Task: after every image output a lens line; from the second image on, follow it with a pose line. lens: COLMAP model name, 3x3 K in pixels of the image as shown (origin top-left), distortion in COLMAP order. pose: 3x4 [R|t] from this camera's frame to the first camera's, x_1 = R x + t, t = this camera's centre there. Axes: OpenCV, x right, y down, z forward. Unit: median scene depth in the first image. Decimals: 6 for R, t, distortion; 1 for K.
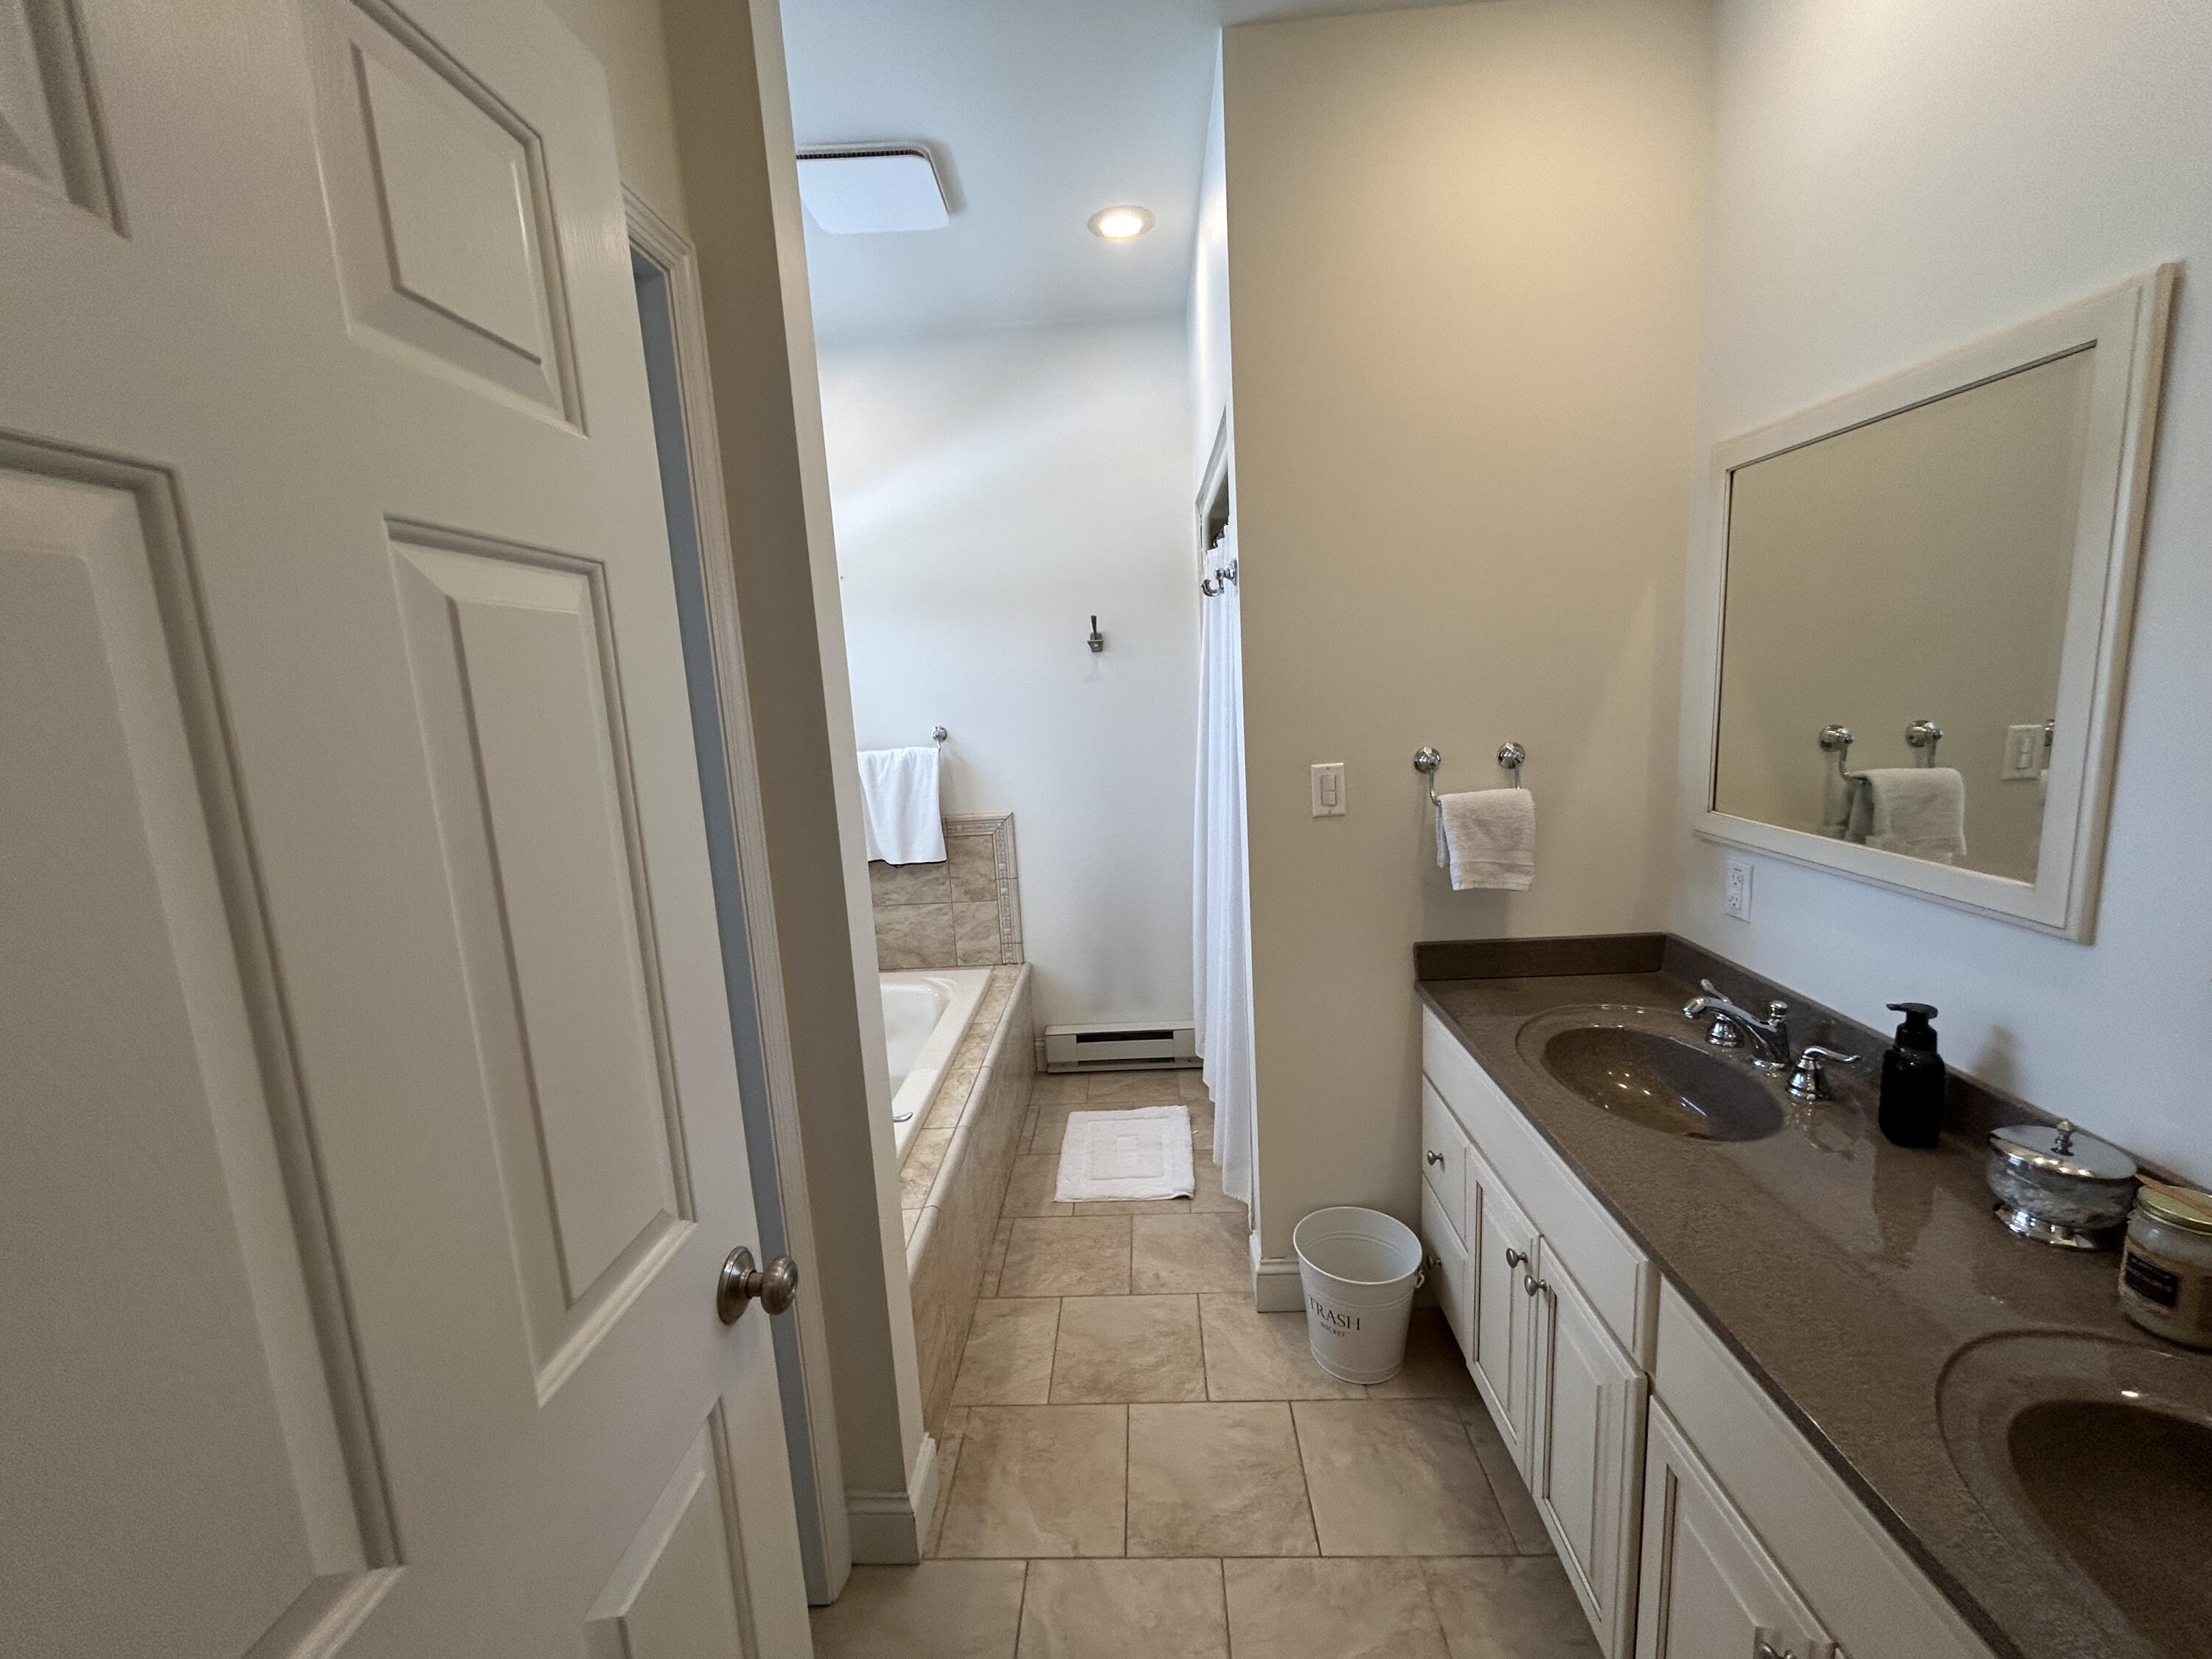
lens RADIAL K [[896.9, 0, 1108.3], [0, 896.9, 830.9], [0, 0, 1]] dist [-0.001310, 0.001626]
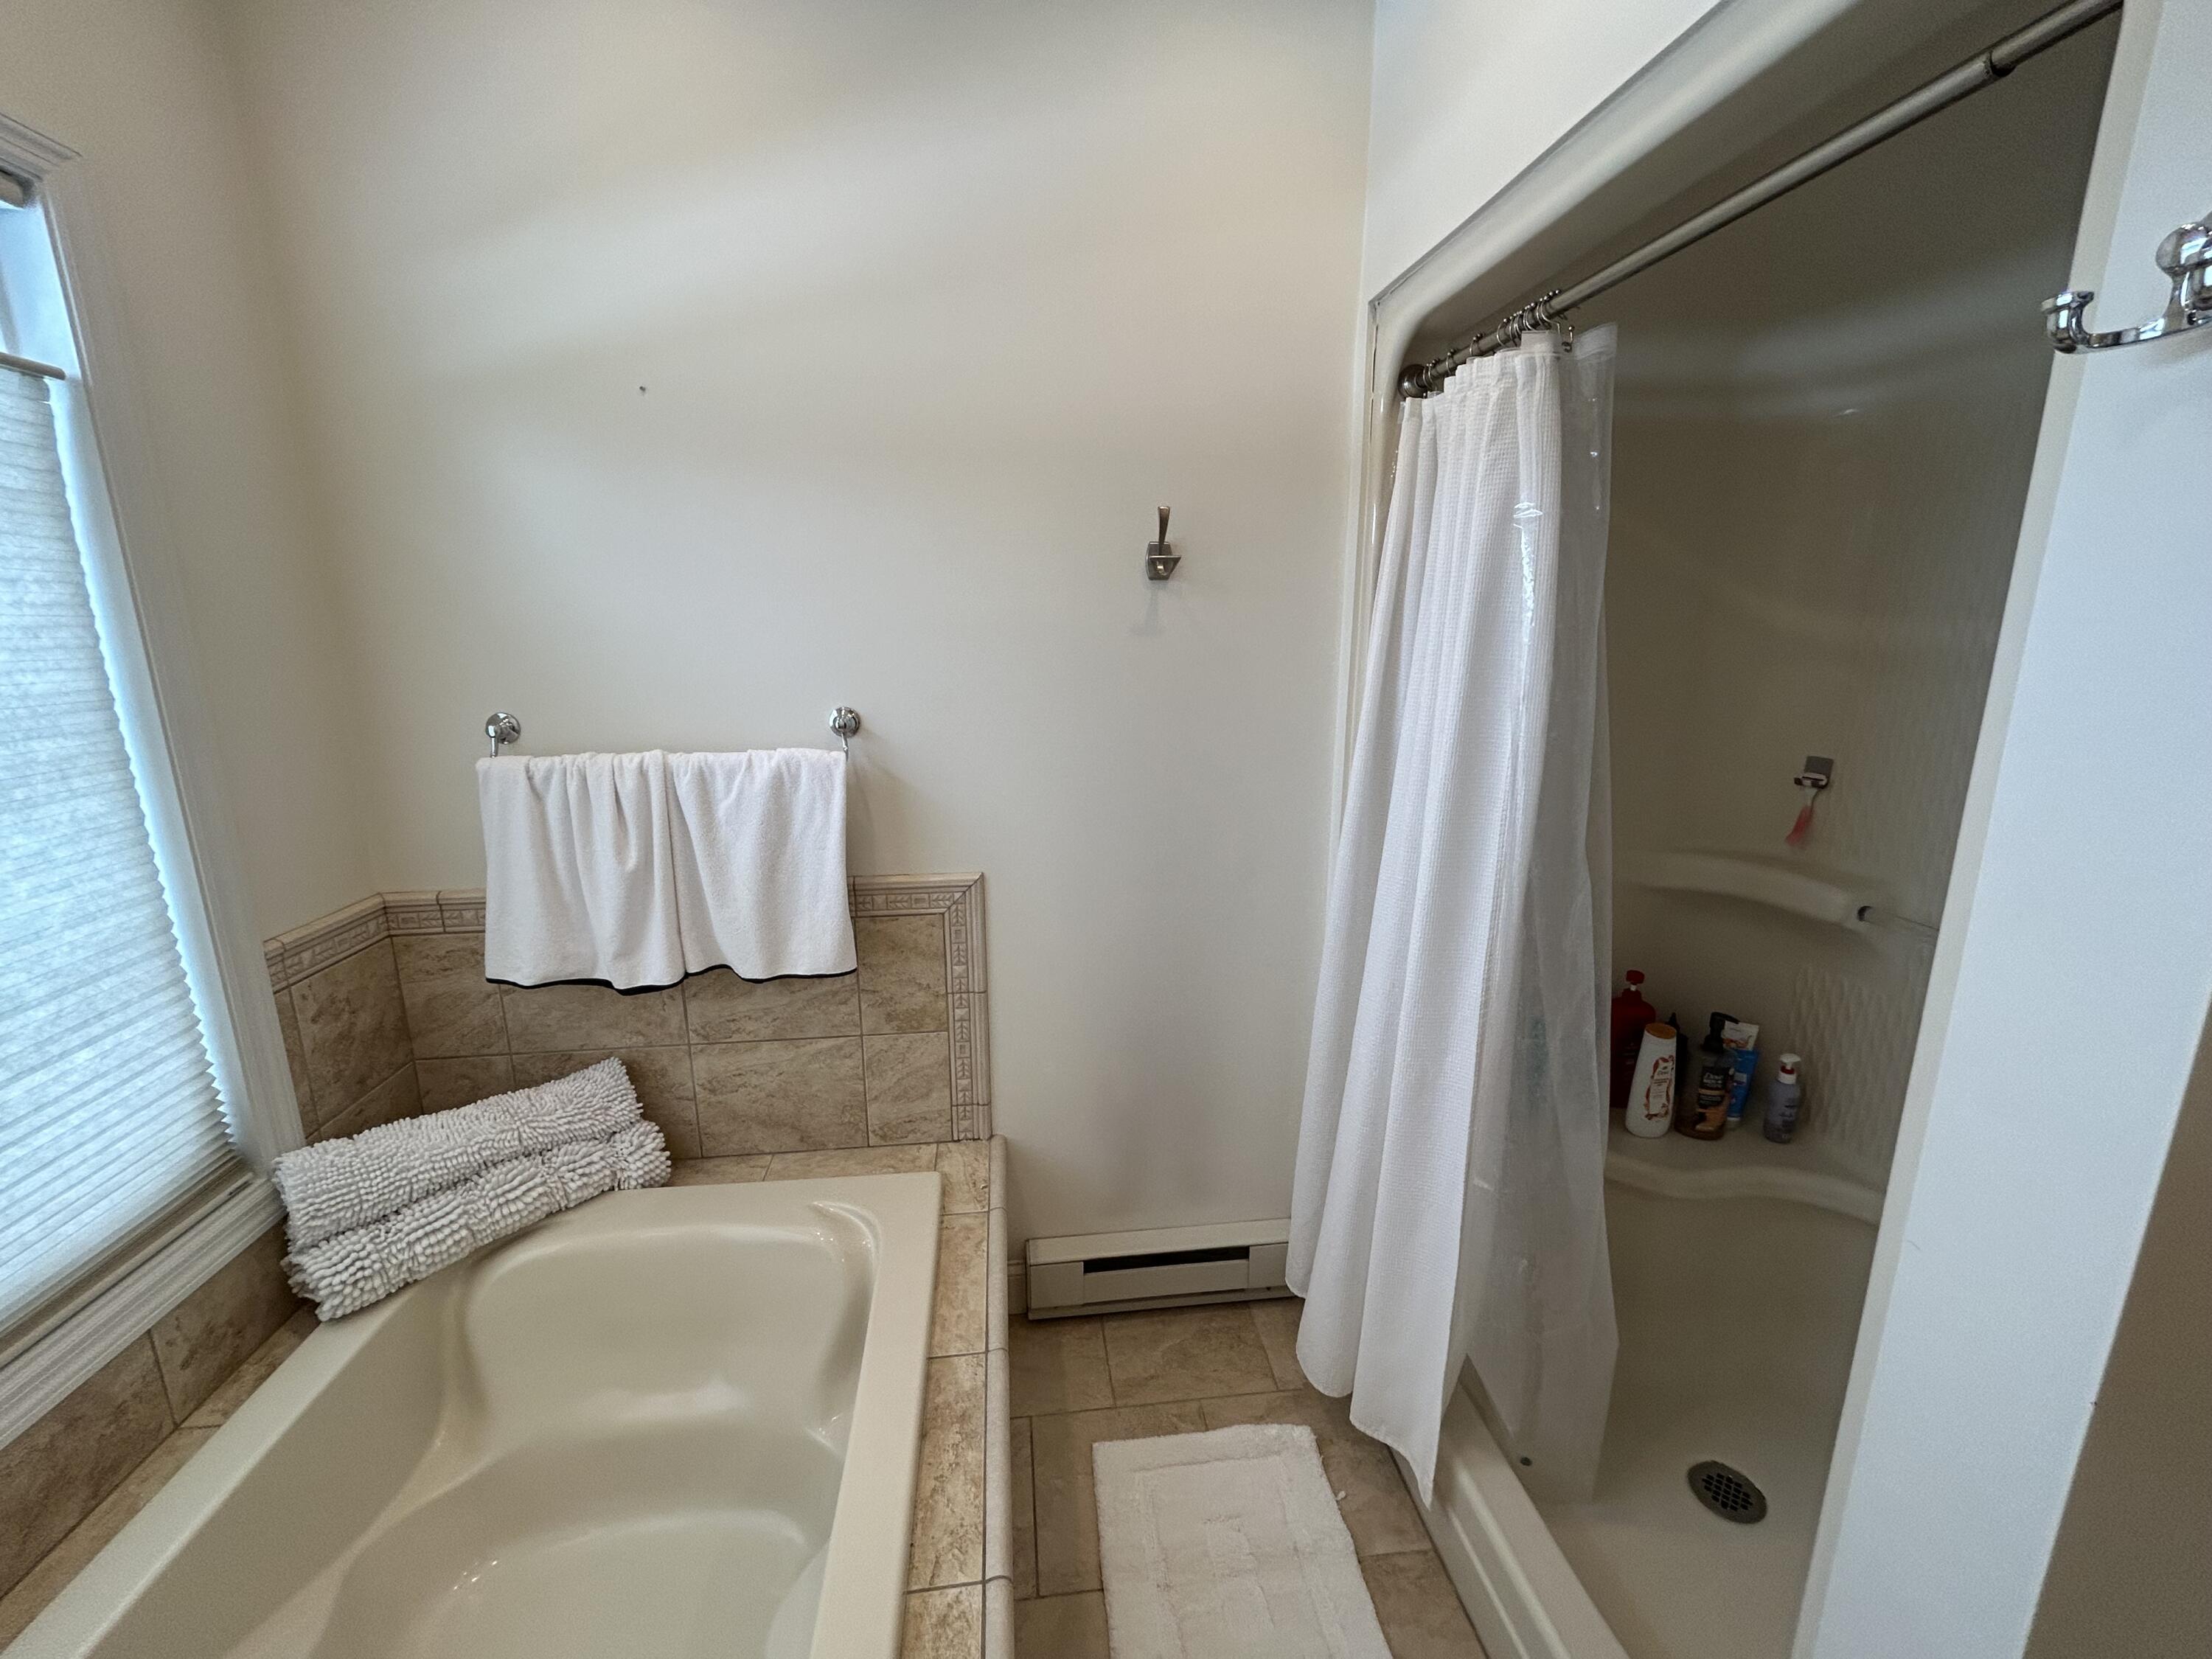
lens RADIAL K [[896.9, 0, 1111.0], [0, 896.9, 825.7], [0, 0, 1]] dist [-0.001310, 0.001626]
pose [[0.984675, 0.021783, 0.173031, -0.125012], [-0.032329, 0.997772, 0.058362, -0.082628], [-0.171374, -0.063061, 0.983186, 0.461450]]
